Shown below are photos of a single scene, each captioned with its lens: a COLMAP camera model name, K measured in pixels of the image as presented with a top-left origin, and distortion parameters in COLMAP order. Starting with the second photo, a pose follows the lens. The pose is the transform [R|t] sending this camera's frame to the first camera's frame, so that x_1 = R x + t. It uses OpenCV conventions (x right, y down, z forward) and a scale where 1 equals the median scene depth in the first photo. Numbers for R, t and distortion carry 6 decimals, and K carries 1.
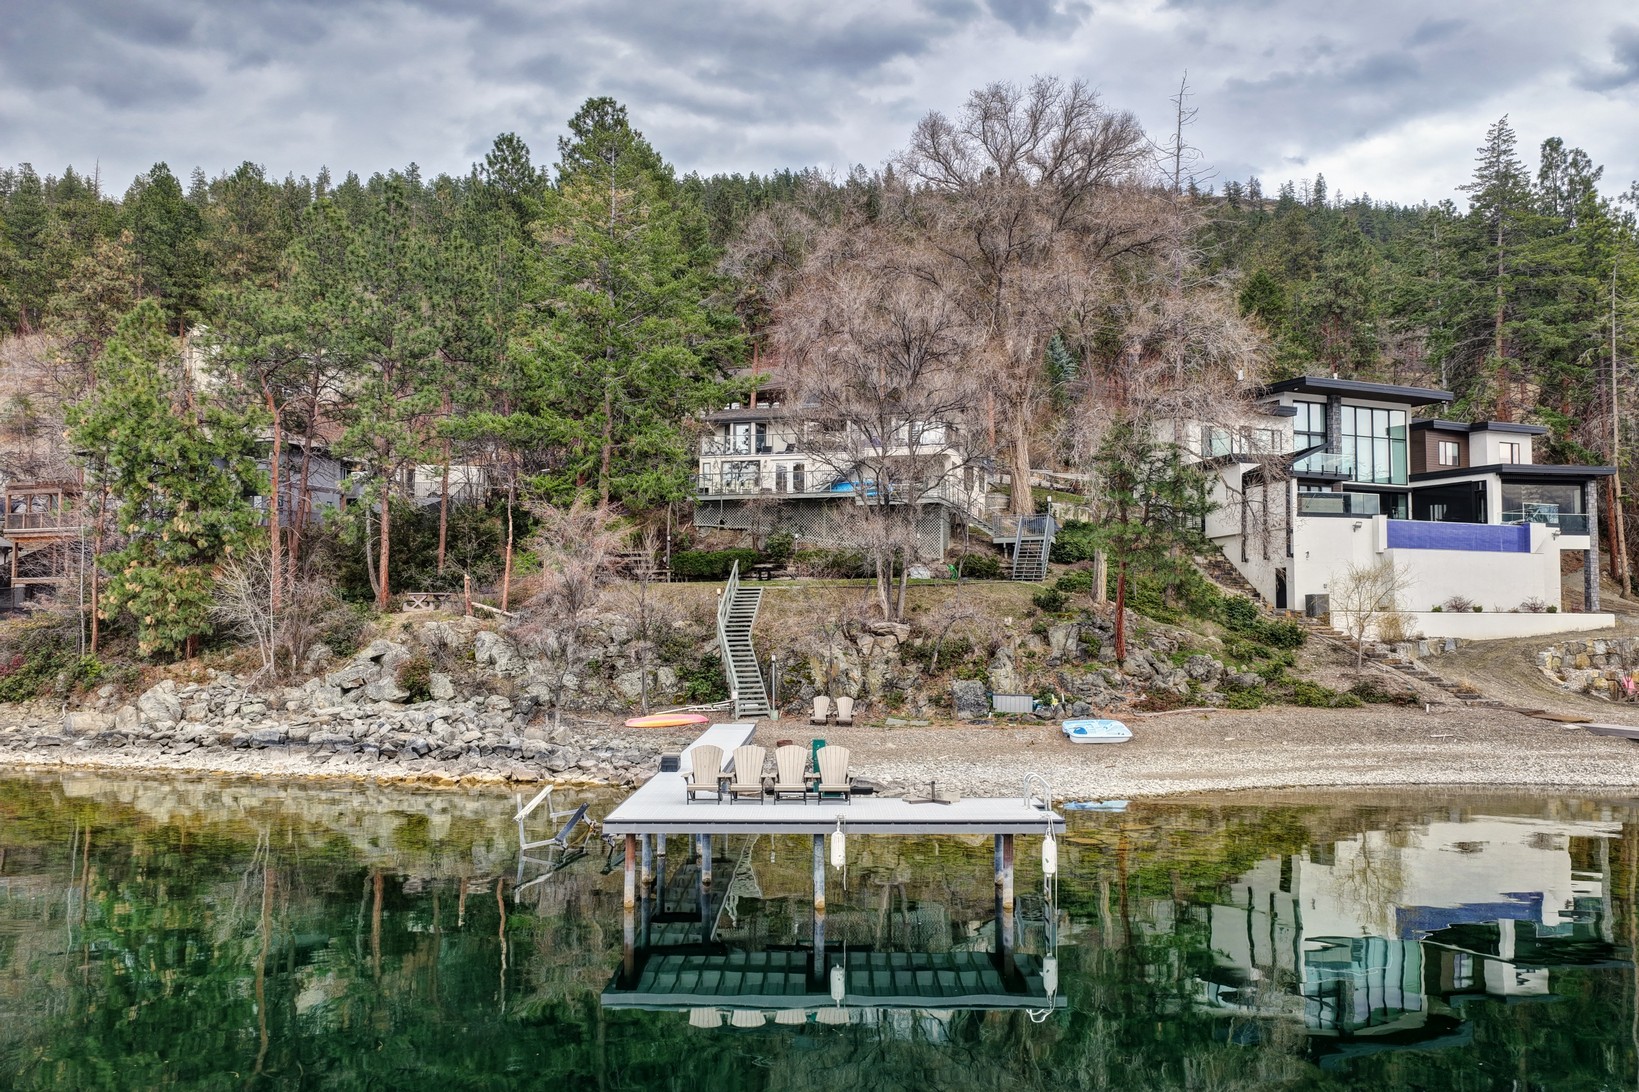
lens RADIAL K [[1350.8, 0, 825.8], [0, 1350.8, 556.6], [0, 0, 1]] dist [-0.004120, 0.009993]
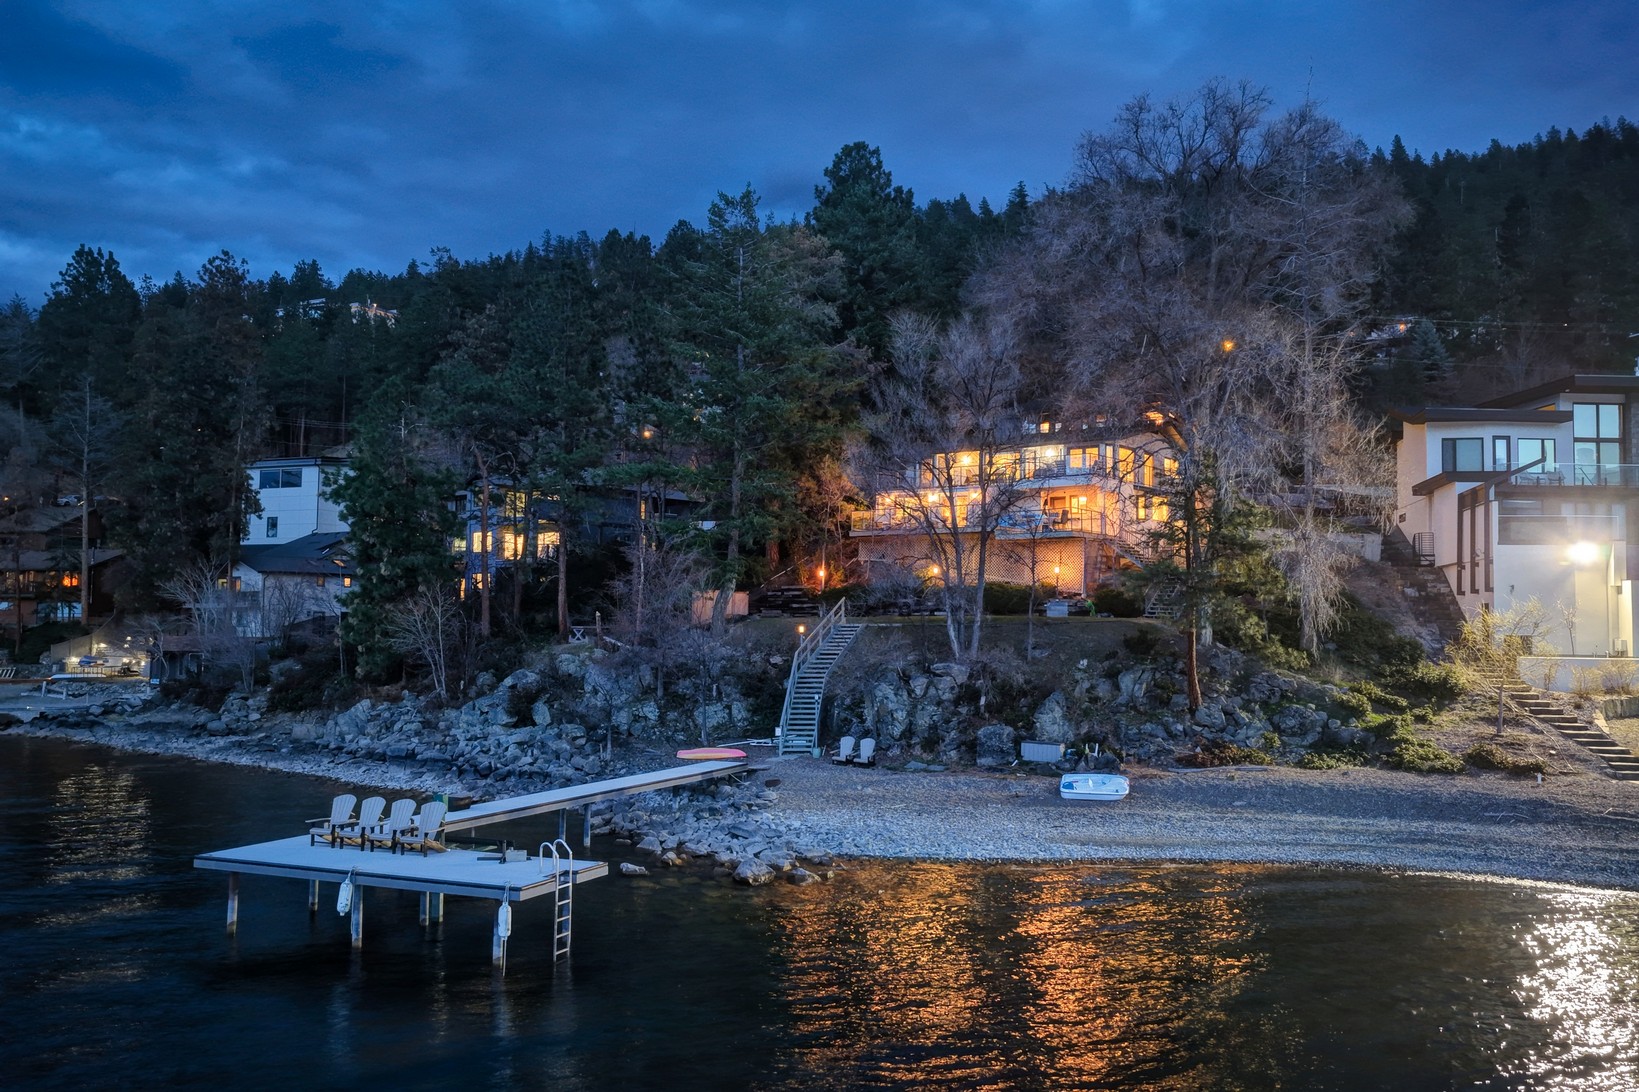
lens RADIAL K [[1352.3, 0, 823.7], [0, 1352.3, 549.8], [0, 0, 1]] dist [-0.003256, 0.008183]
pose [[0.925328, -0.011518, -0.378992, 0.305850], [0.007867, 0.999907, -0.011180, -0.022059], [0.379086, 0.007364, 0.925332, 0.038860]]
